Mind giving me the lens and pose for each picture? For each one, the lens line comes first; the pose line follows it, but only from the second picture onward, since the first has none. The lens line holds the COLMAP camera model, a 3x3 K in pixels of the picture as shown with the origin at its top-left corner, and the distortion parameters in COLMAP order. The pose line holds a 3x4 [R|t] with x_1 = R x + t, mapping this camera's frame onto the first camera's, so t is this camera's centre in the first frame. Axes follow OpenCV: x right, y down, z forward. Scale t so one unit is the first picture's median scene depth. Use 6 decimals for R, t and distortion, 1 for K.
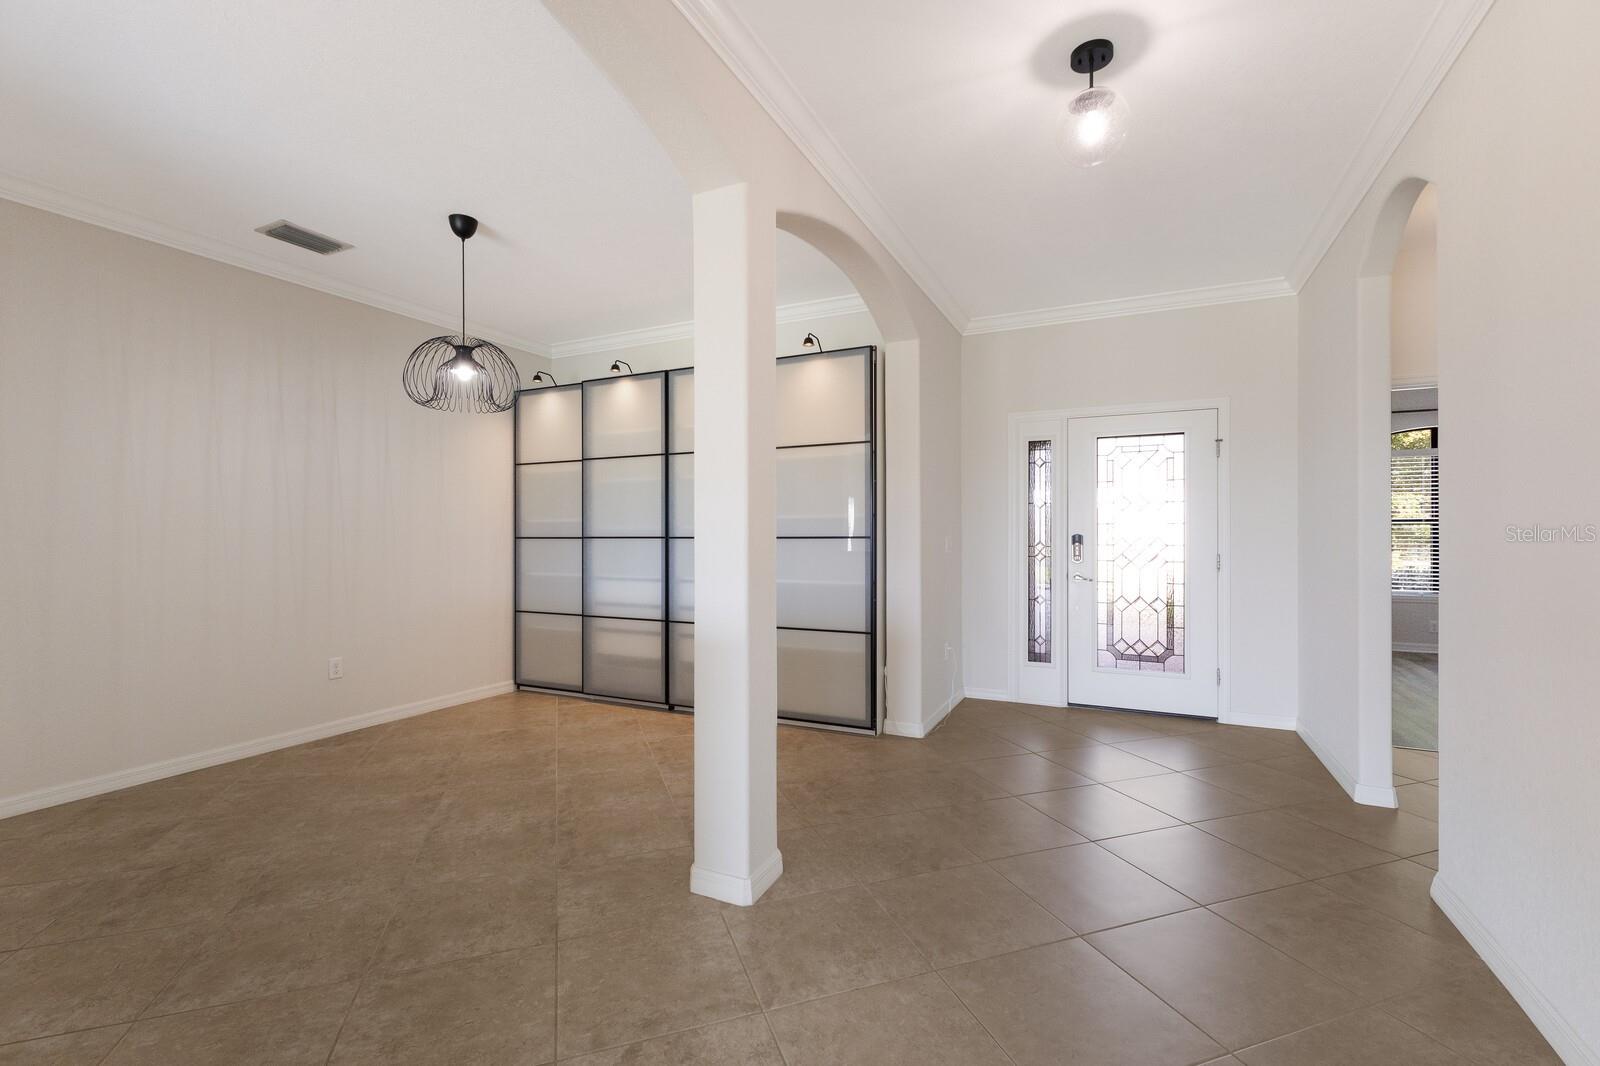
lens RADIAL K [[686.3, 0, 799.9], [0, 686.3, 535.0], [0, 0, 1]] dist [0.016178, -0.000203]
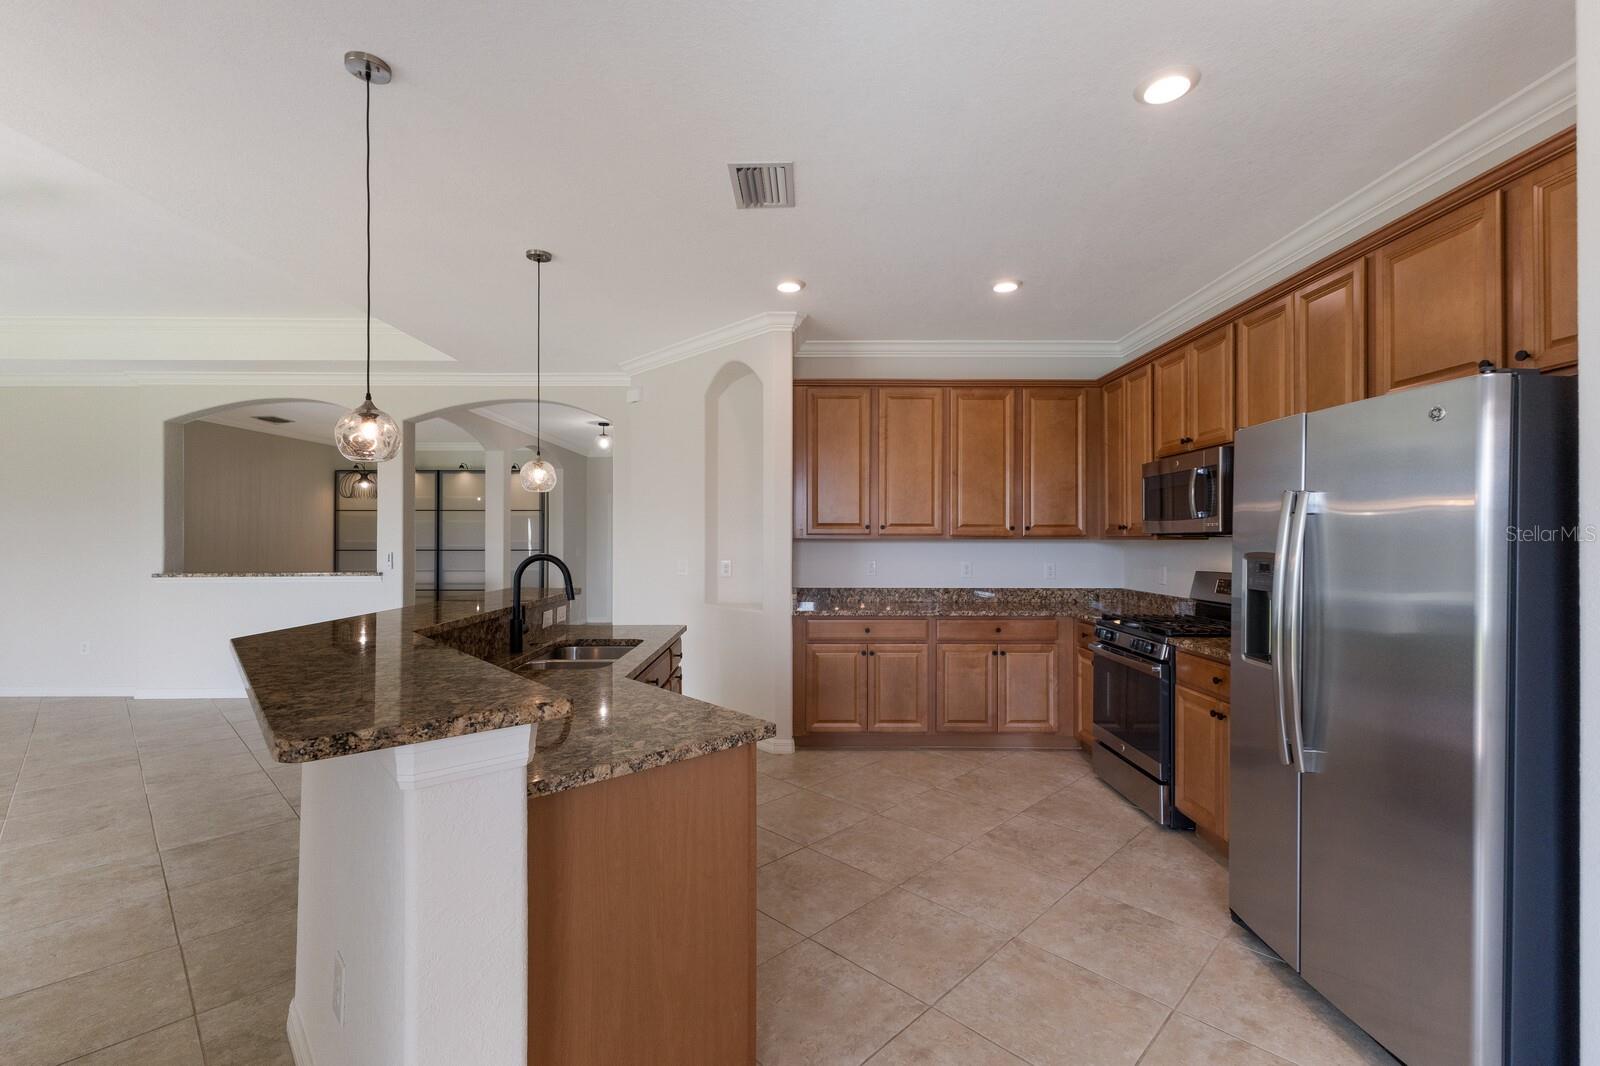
lens RADIAL K [[686.3, 0, 807.1], [0, 686.3, 538.5], [0, 0, 1]] dist [0.016178, -0.000203]
pose [[0.893018, -0.000894, 0.450020, -0.134835], [0.001137, 0.999999, -0.000271, -0.029548], [-0.450020, 0.000753, 0.893018, -1.384310]]
